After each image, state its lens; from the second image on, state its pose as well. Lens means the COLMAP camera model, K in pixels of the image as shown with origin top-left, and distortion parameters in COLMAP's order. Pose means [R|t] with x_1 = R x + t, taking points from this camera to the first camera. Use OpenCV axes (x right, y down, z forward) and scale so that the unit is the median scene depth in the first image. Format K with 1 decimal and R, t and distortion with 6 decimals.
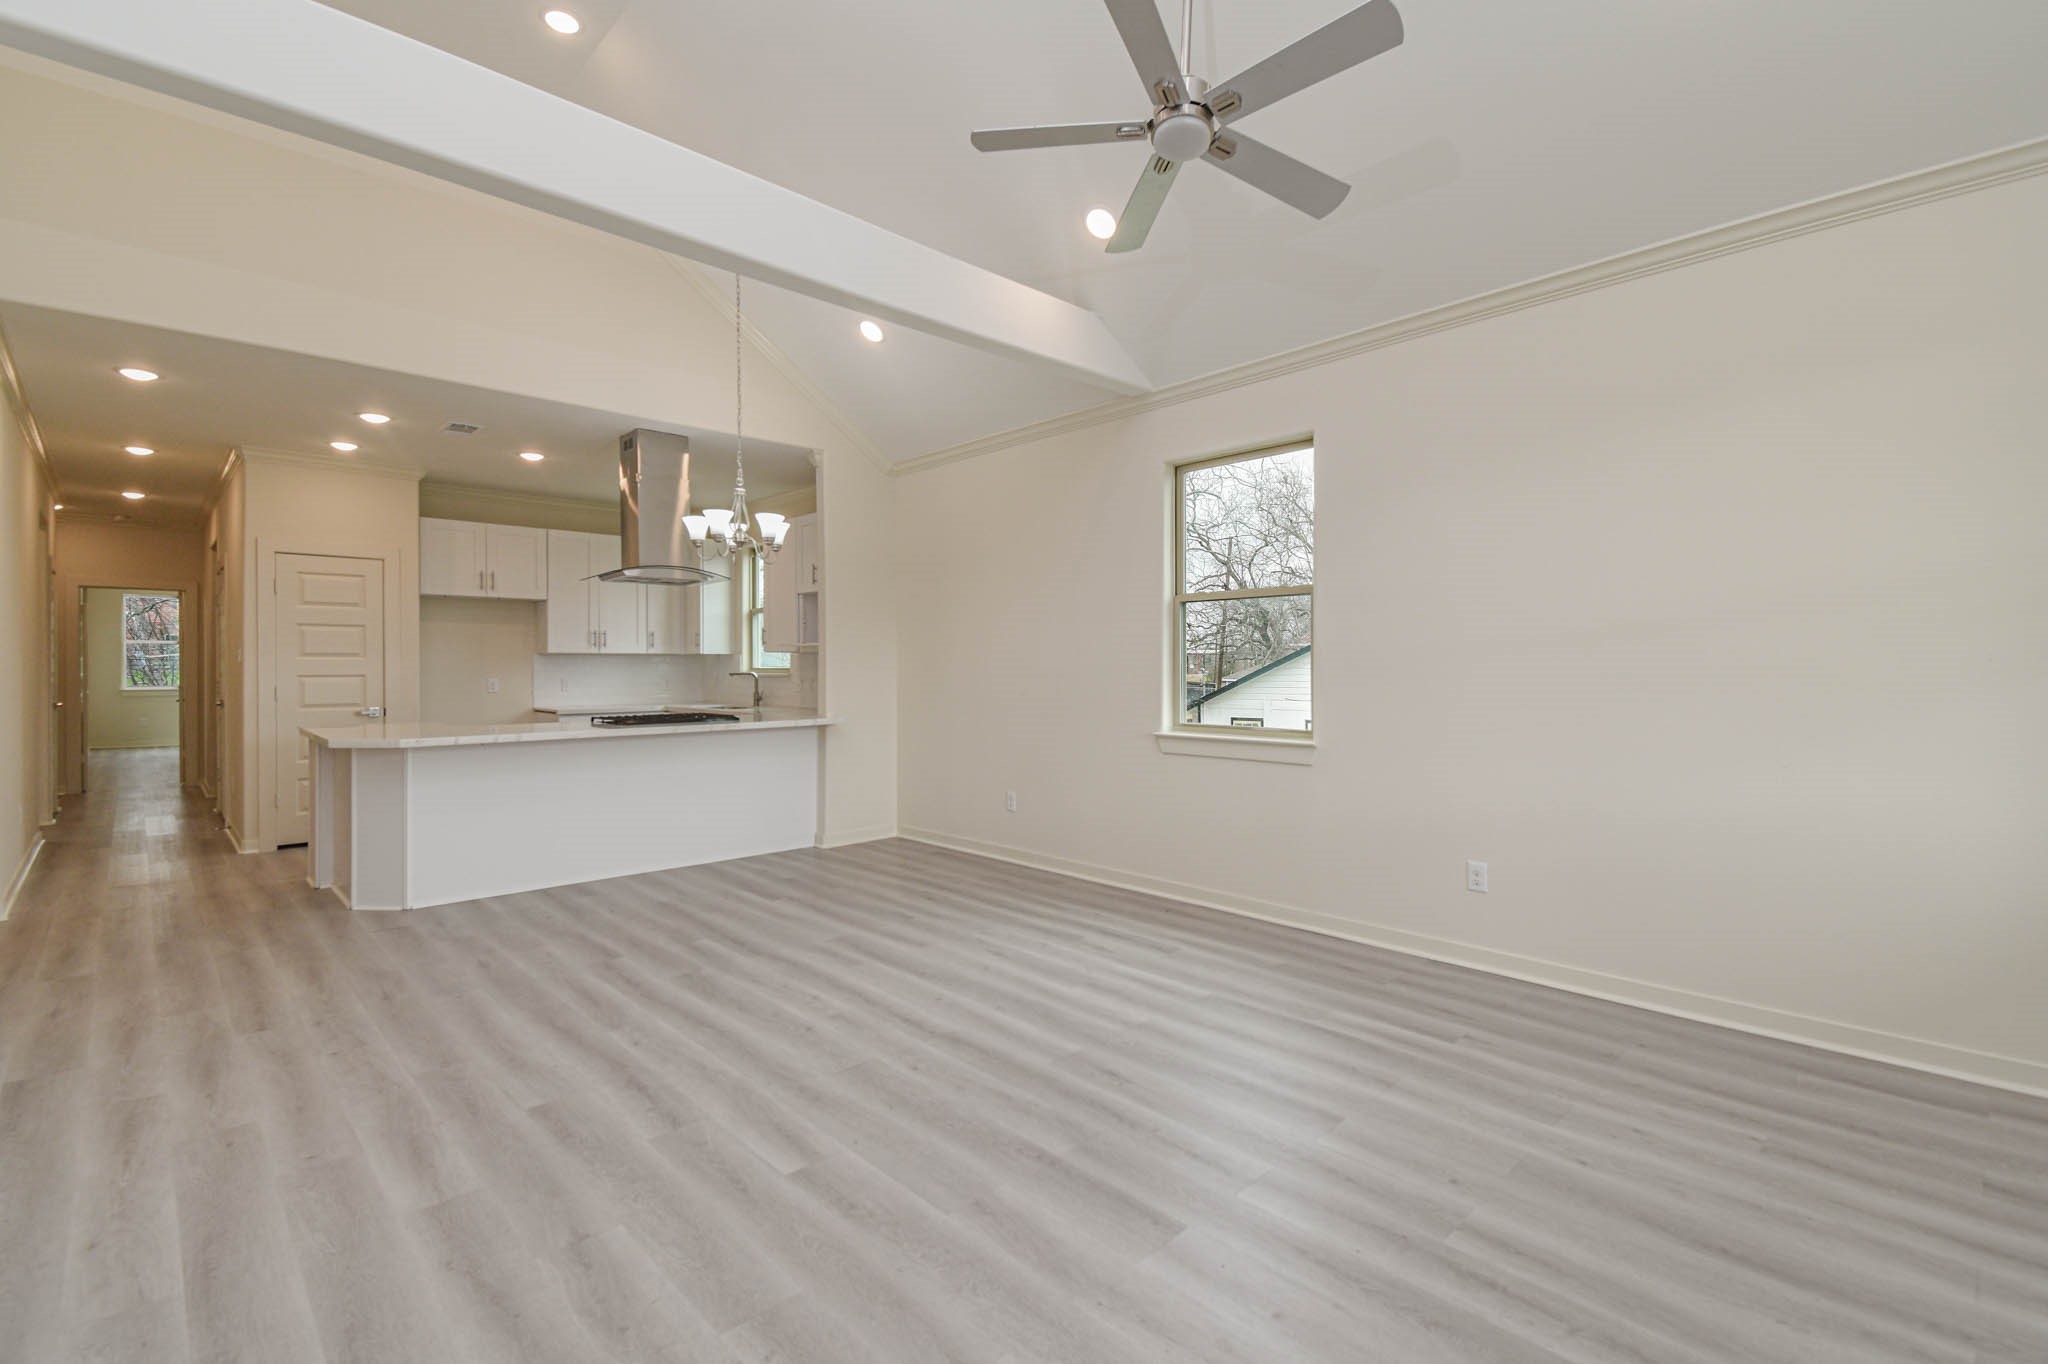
lens RADIAL K [[922.9, 0, 1025.3], [0, 922.9, 666.7], [0, 0, 1]] dist [0.024712, -0.015638]
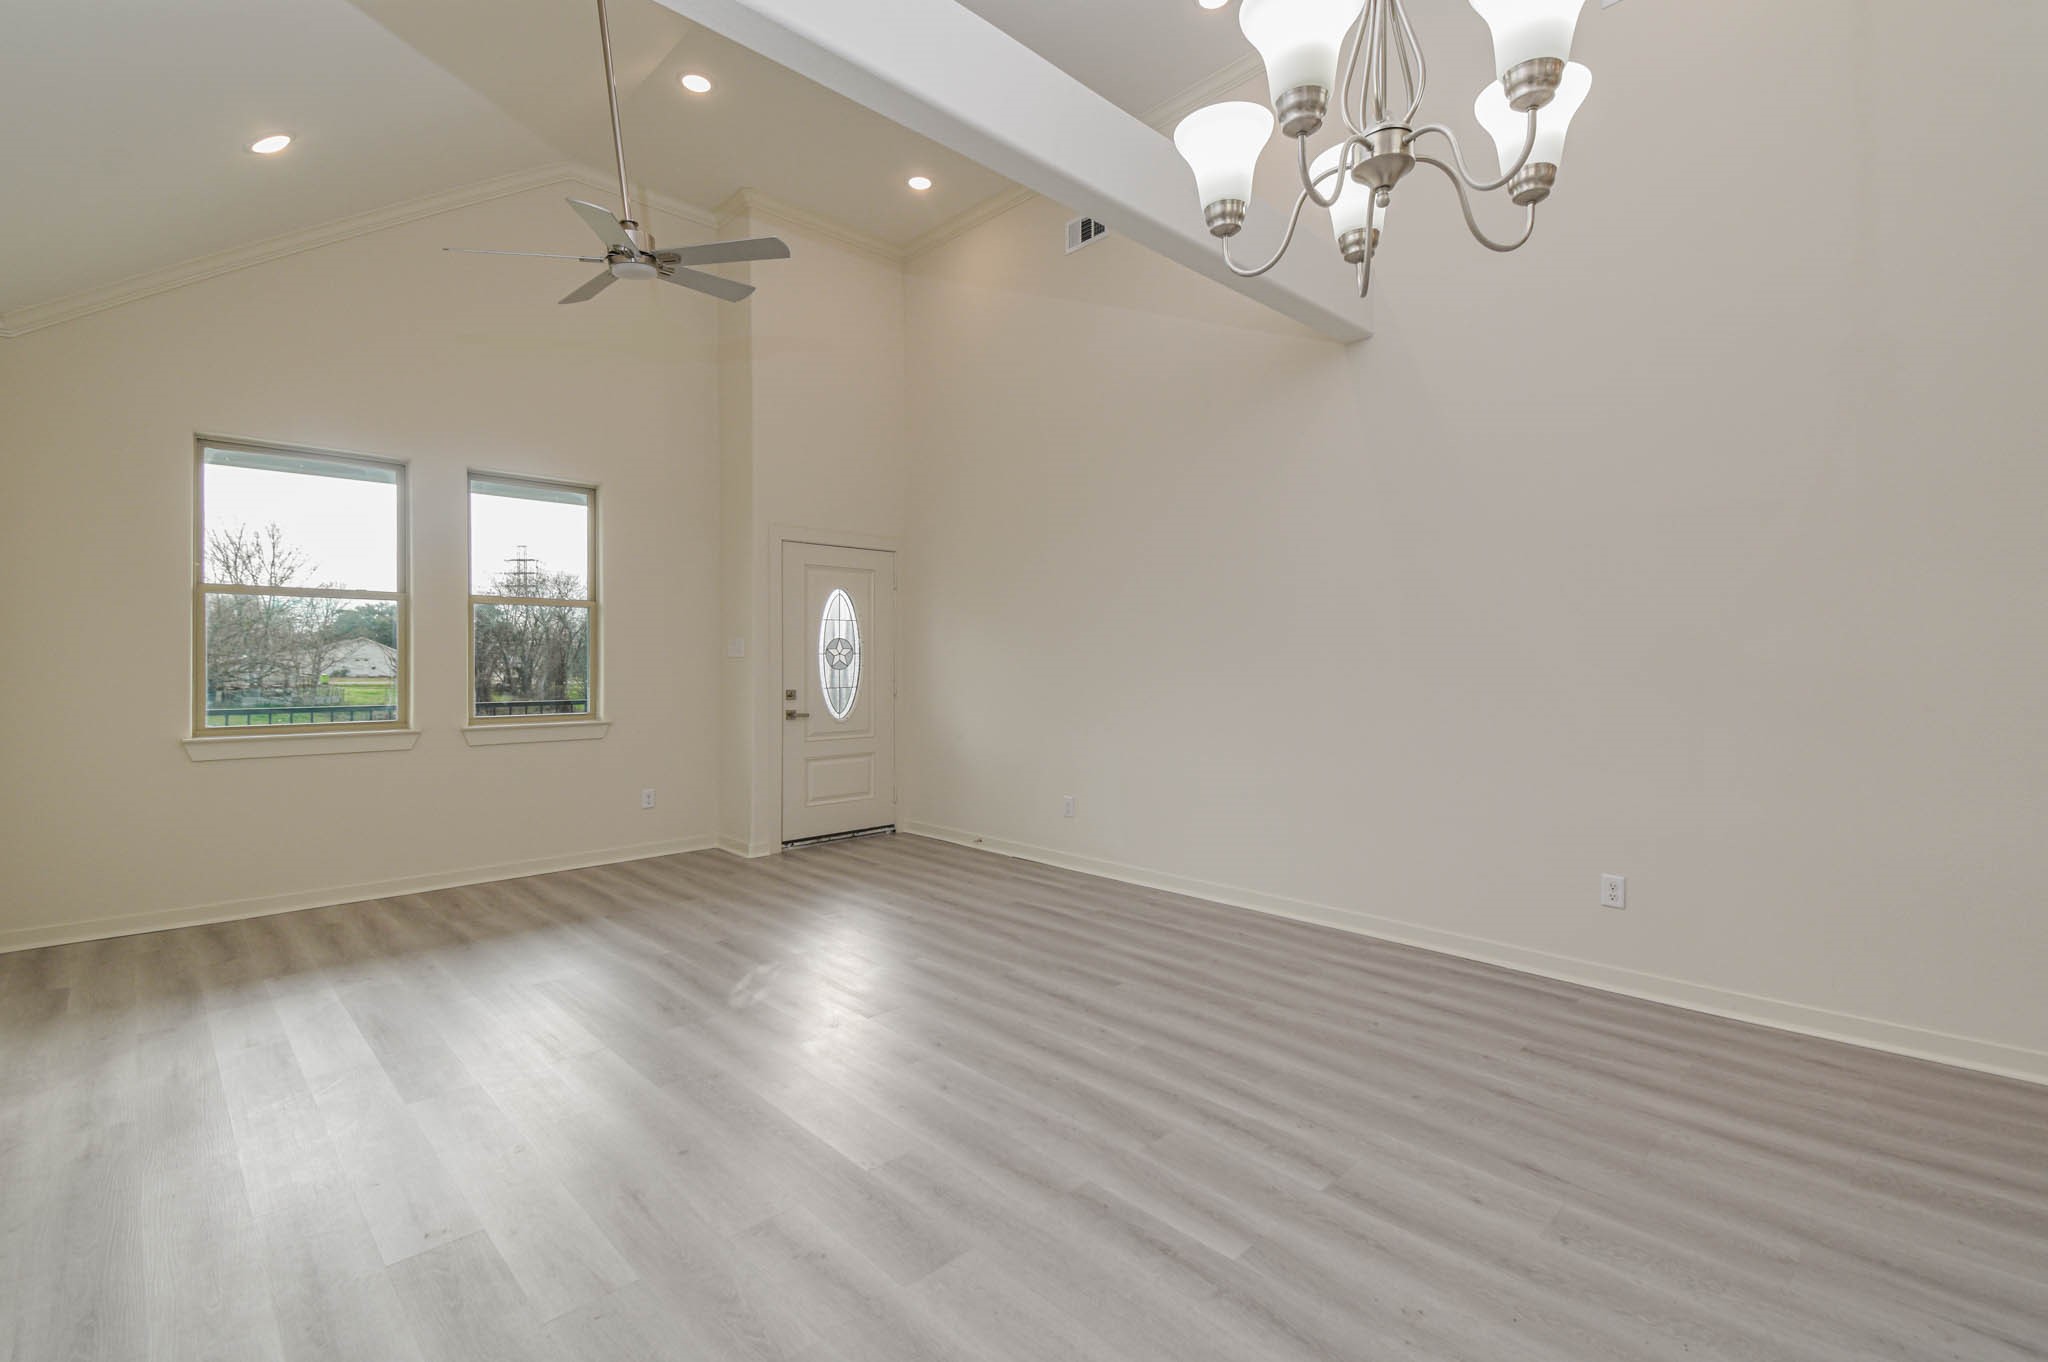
lens RADIAL K [[922.9, 0, 1025.3], [0, 922.9, 665.7], [0, 0, 1]] dist [0.024712, -0.015638]
pose [[-0.999999, -0.001358, 0.000733, -0.265673], [-0.001353, 0.999975, 0.006986, 0.000106], [-0.000743, 0.006985, -0.999975, 1.595550]]
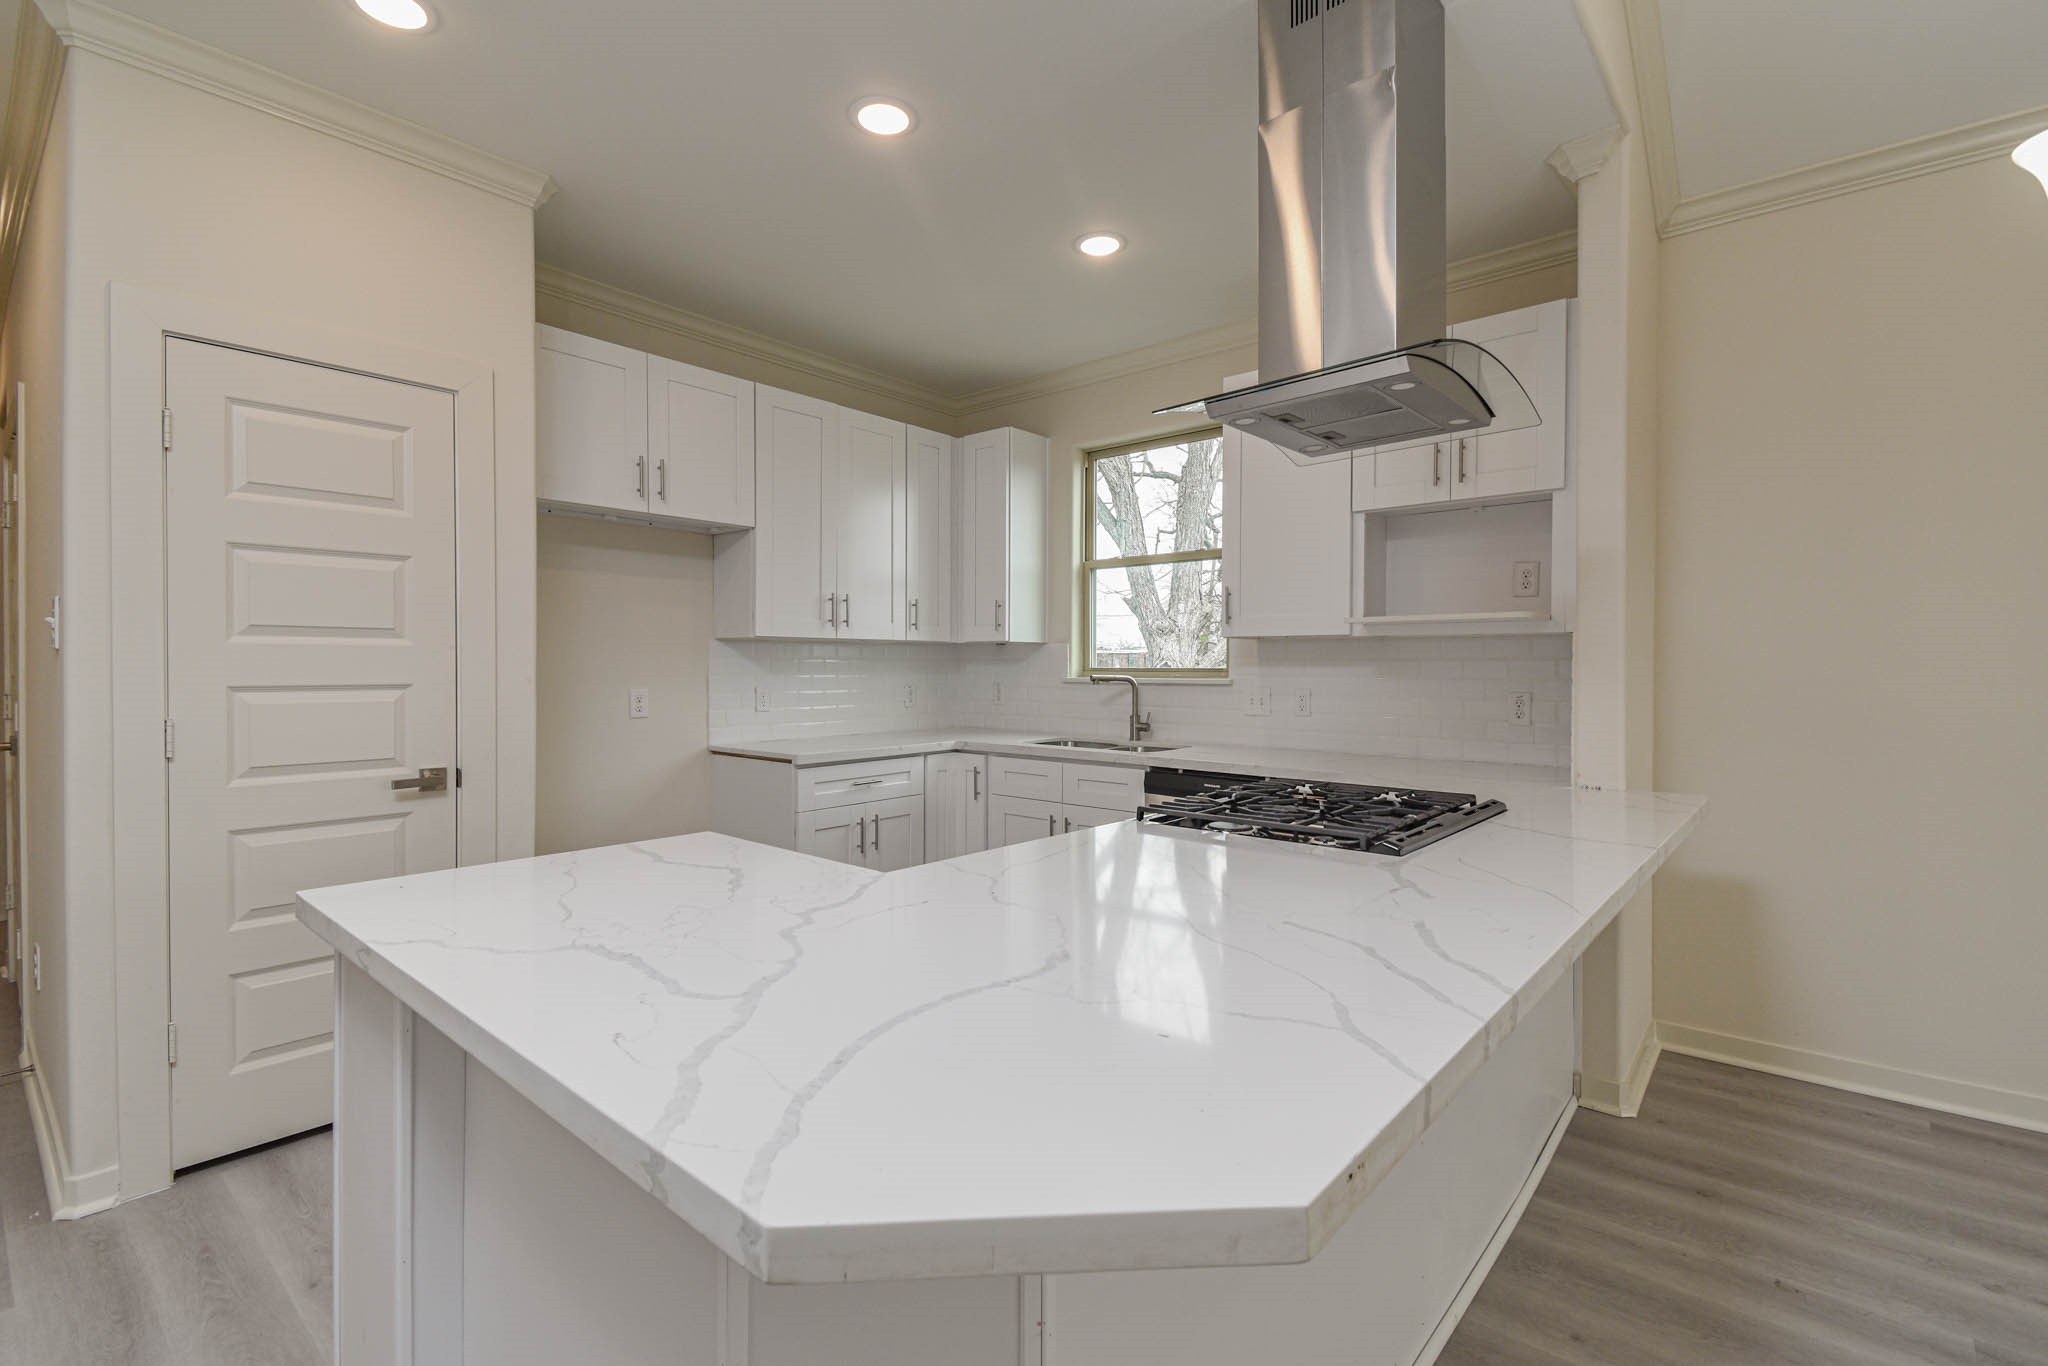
lens RADIAL K [[922.9, 0, 1025.3], [0, 922.9, 667.7], [0, 0, 1]] dist [0.024712, -0.015638]
pose [[0.994698, 0.003909, 0.102761, -0.861104], [-0.004319, 0.999984, 0.003775, -0.002987], [-0.102745, -0.004198, 0.994699, 1.024541]]
